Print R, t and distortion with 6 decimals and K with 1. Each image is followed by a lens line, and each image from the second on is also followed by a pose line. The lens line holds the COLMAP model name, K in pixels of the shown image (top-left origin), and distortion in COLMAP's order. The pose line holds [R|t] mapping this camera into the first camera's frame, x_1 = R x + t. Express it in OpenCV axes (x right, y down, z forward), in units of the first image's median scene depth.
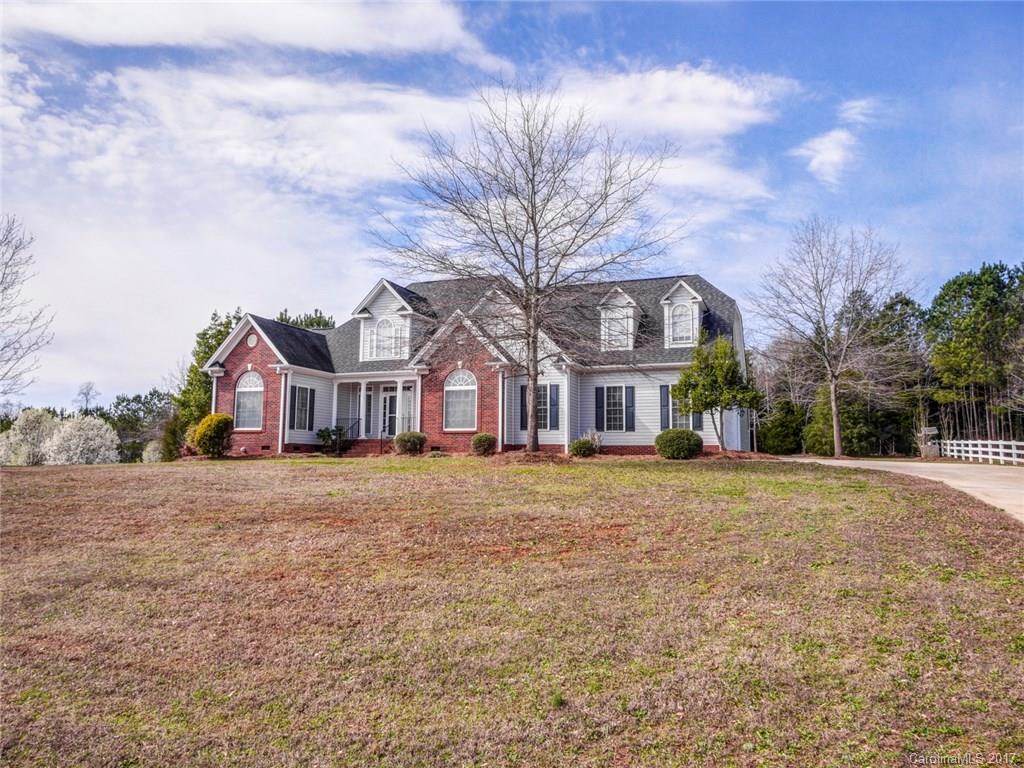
lens RADIAL K [[725.9, 0, 512.0], [0, 725.9, 384.0], [0, 0, 1]] dist [0.072611, 0.001437]
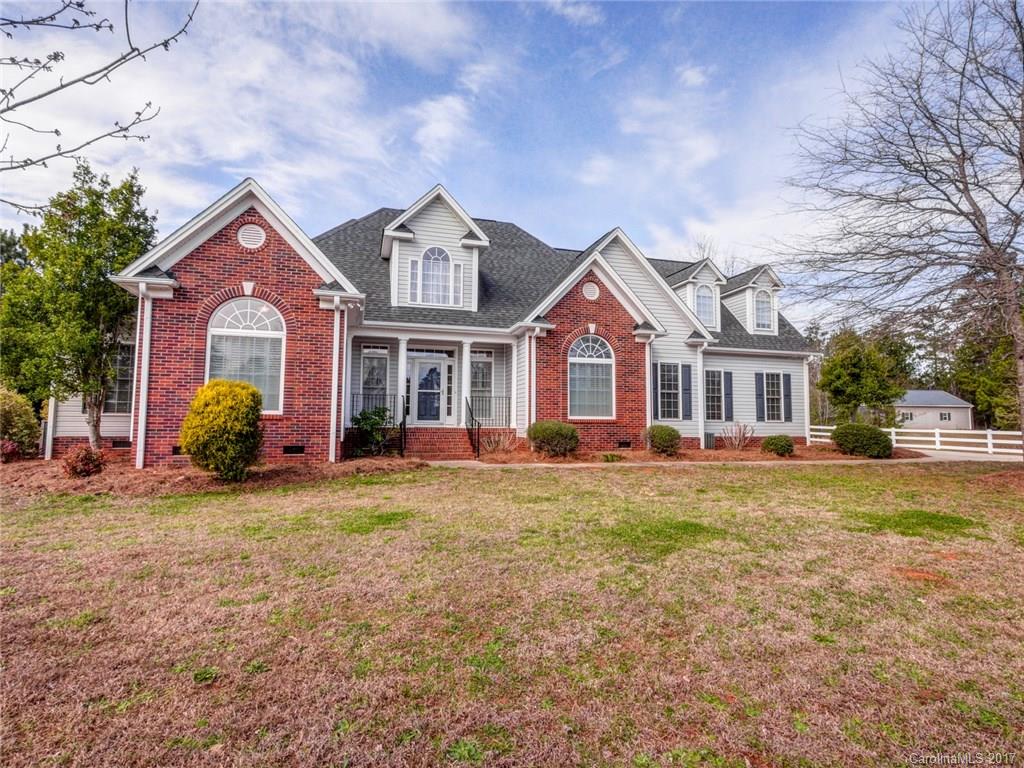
lens RADIAL K [[549.8, 0, 512.0], [0, 549.8, 384.0], [0, 0, 1]] dist [0.002224, 0.000152]
pose [[0.772118, 0.041865, 0.634099, -0.456152], [-0.067505, 0.997585, 0.016334, 0.023781], [-0.631884, -0.055417, 0.773079, 0.594811]]
